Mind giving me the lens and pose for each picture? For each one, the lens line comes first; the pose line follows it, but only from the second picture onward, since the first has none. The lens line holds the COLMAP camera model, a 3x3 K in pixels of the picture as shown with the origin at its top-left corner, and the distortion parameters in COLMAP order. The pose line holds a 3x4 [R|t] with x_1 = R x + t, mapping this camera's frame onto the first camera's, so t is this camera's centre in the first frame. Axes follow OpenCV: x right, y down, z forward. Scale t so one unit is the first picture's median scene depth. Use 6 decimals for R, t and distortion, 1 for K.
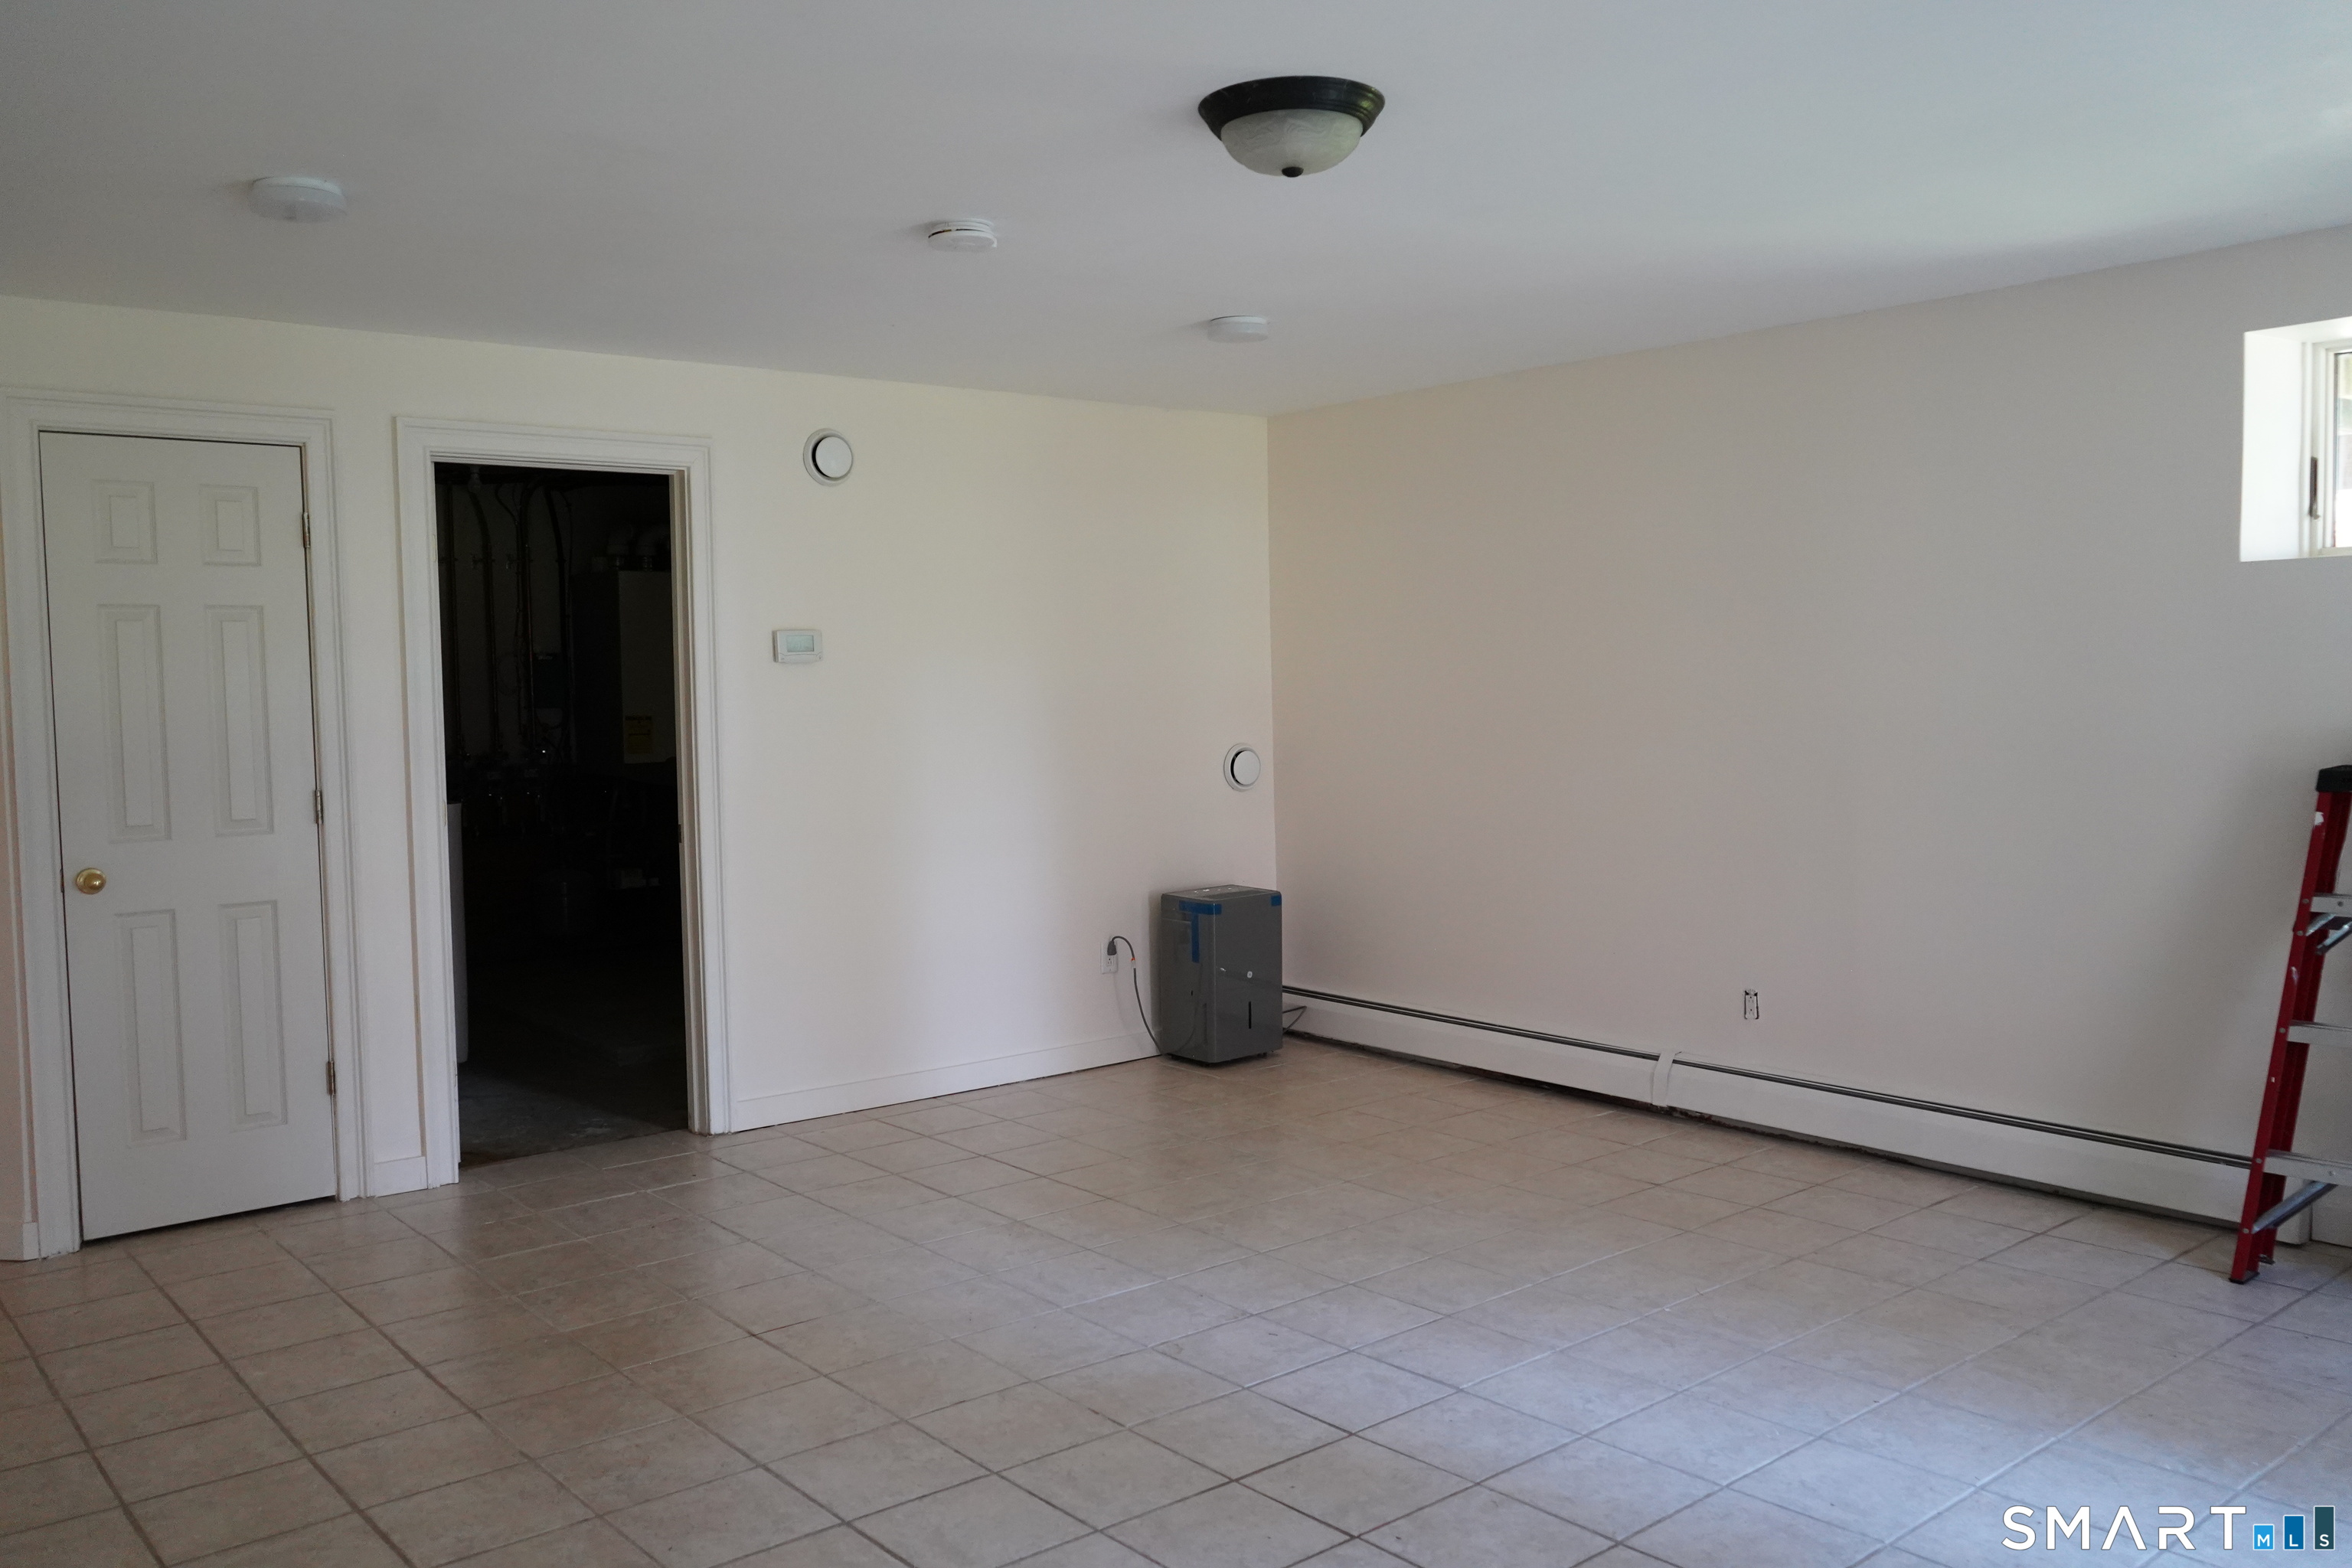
lens RADIAL K [[1871.7, 0, 1171.7], [0, 1871.7, 788.7], [0, 0, 1]] dist [-0.011204, -0.004139]
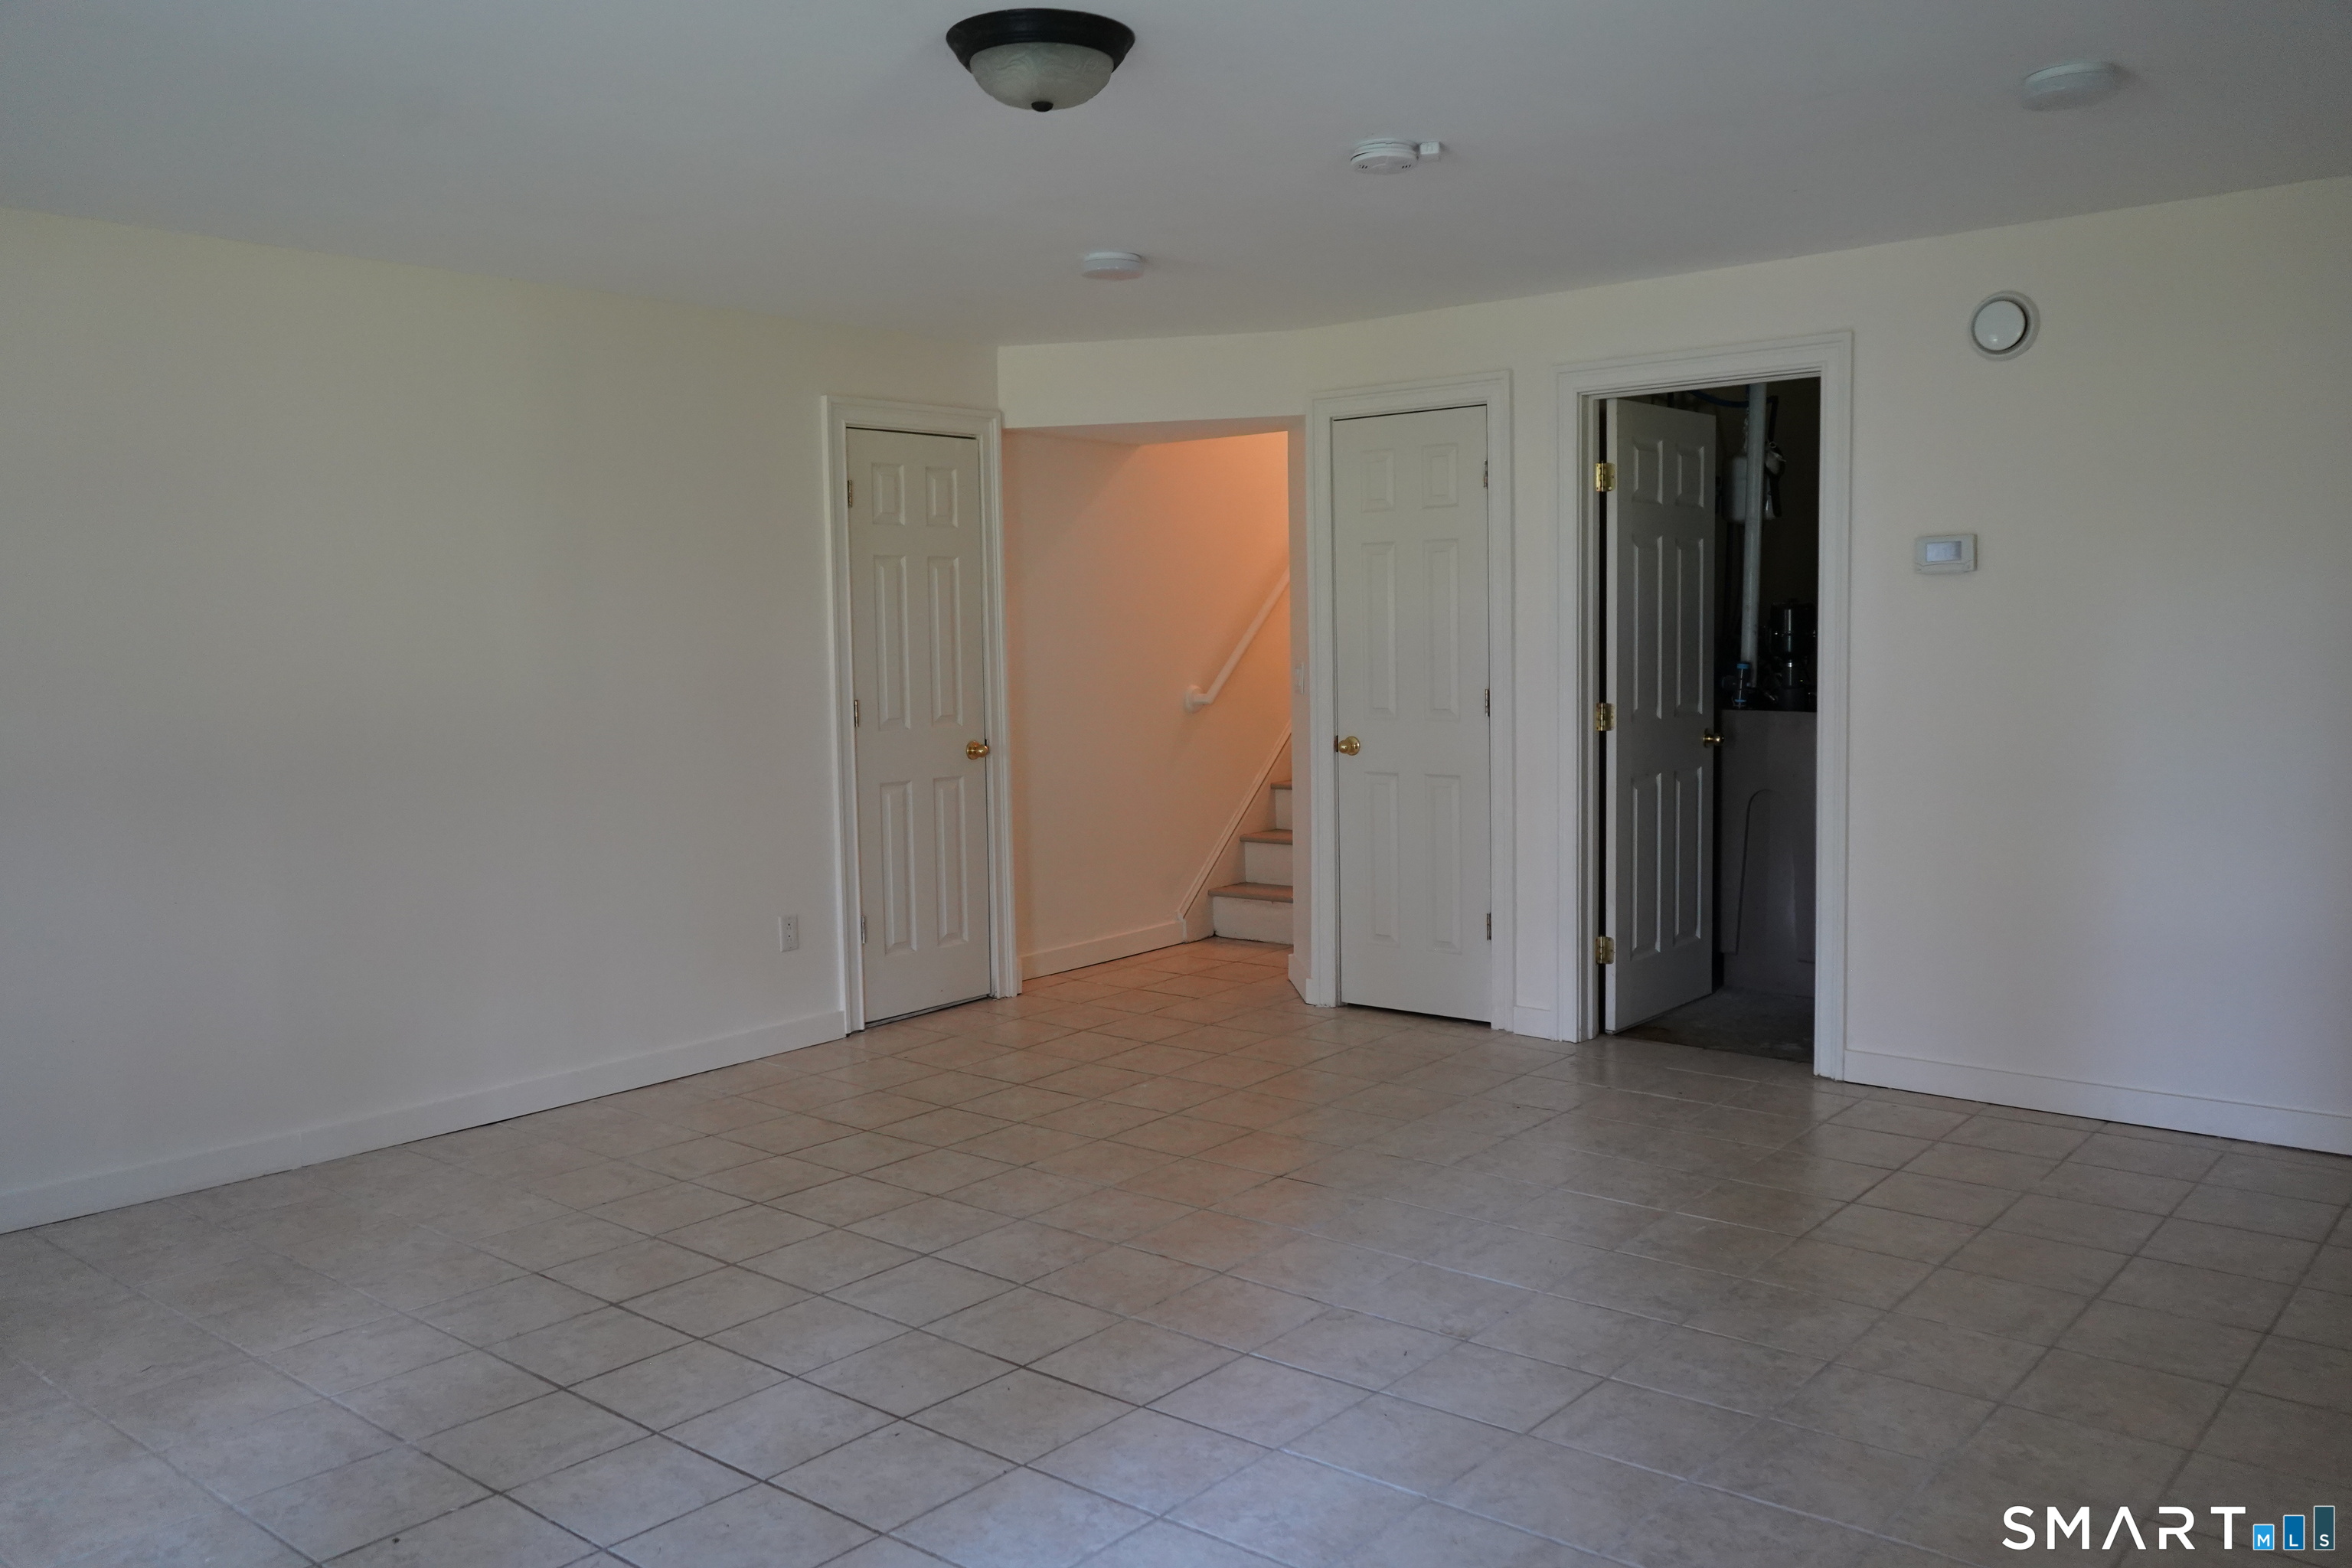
lens RADIAL K [[1871.7, 0, 1169.0], [0, 1871.7, 769.6], [0, 0, 1]] dist [-0.011204, -0.004139]
pose [[0.165642, 0.092132, -0.981873, 0.903957], [-0.038886, 0.995462, 0.086847, -0.056964], [0.985419, 0.023796, 0.168473, 0.755679]]
